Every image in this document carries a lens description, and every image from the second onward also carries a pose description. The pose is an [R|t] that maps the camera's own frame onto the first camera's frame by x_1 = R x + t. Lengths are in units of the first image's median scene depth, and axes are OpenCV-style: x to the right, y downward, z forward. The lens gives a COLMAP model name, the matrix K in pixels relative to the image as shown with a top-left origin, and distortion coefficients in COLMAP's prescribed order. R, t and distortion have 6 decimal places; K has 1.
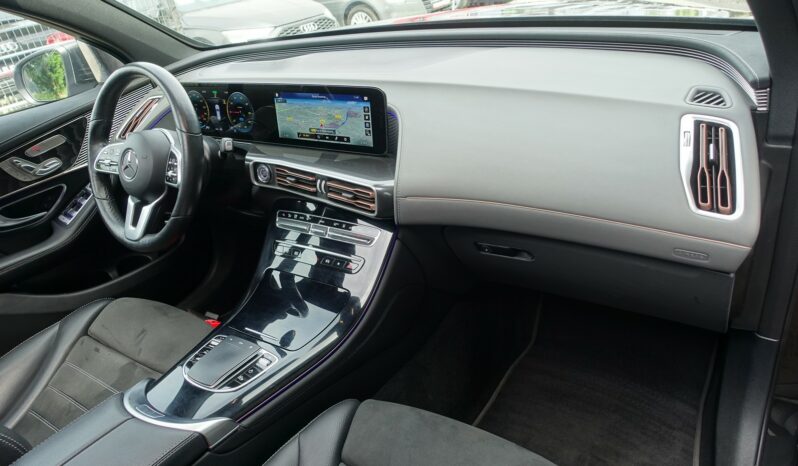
lens RADIAL K [[538.7, 0, 399.0], [0, 538.7, 233.0], [0, 0, 1]] dist [-0.005773, 0.001636]
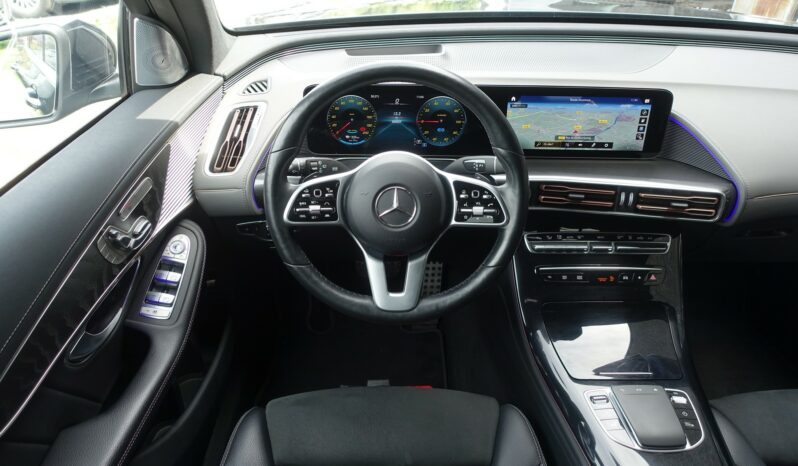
lens RADIAL K [[538.7, 0, 399.0], [0, 538.7, 233.0], [0, 0, 1]] dist [-0.005773, 0.001636]
pose [[0.818997, -0.176408, 0.546007, -0.922408], [0.154168, 0.984229, 0.086745, -0.160738], [-0.552699, 0.013133, 0.833278, 0.428751]]
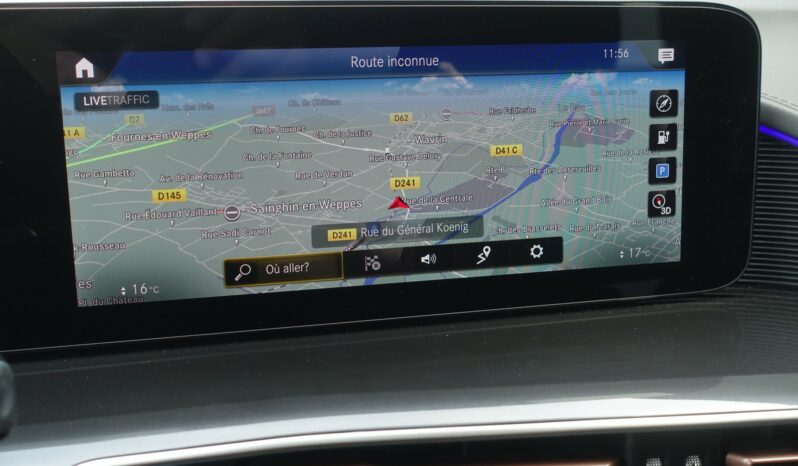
lens RADIAL K [[989.7, 0, 394.5], [0, 989.7, 234.3], [0, 0, 1]] dist [0.006837, 0.040866]
pose [[0.667012, -0.091095, 0.739457, -0.429507], [0.261353, 0.958037, -0.117726, -0.148651], [-0.697703, 0.271784, 0.662831, 0.775539]]
